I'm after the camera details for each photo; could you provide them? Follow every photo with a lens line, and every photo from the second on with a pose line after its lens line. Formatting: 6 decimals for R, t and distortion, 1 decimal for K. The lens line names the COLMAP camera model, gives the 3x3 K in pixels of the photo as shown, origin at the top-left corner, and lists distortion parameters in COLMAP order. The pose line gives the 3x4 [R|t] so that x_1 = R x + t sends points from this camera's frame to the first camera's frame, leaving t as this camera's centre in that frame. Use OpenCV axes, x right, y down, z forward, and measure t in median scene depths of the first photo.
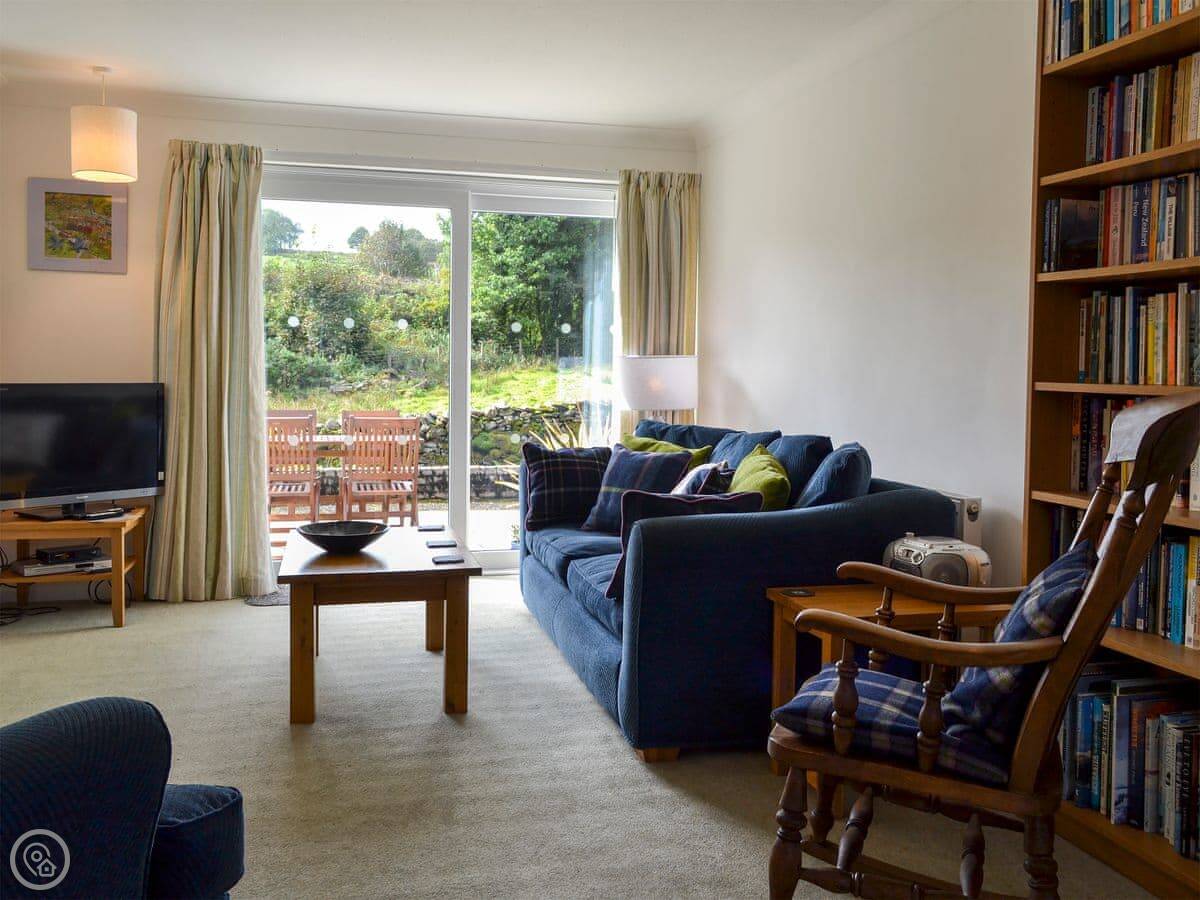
lens RADIAL K [[1115.9, 0, 600.0], [0, 1115.9, 450.0], [0, 0, 1]] dist [-0.018695, 0.008630]
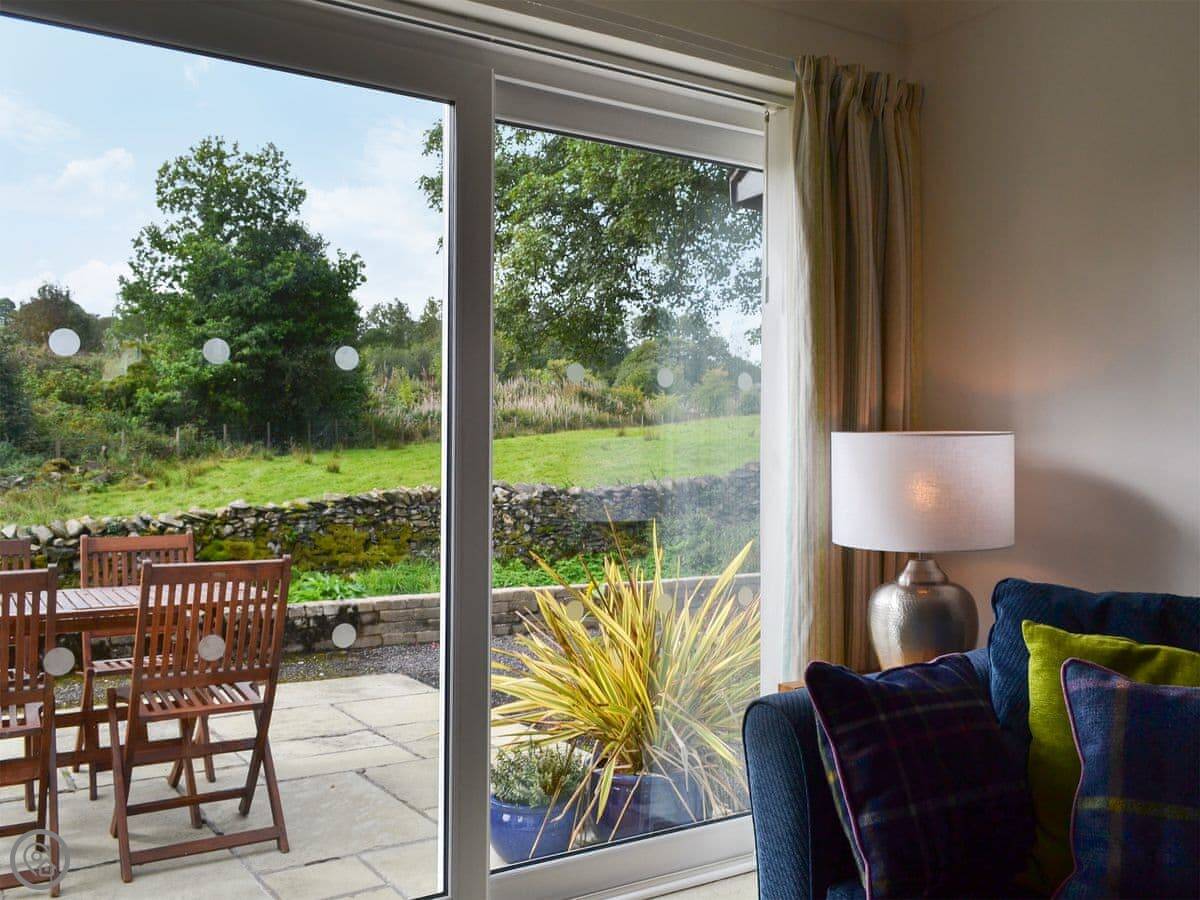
lens RADIAL K [[1122.9, 0, 646.8], [0, 1122.9, 428.4], [0, 0, 1]] dist [0.019337, -0.002389]
pose [[0.952800, -0.001381, 0.303596, -0.055294], [0.030393, 0.995400, -0.090859, -0.012439], [-0.302074, 0.095797, 0.948459, 0.157237]]
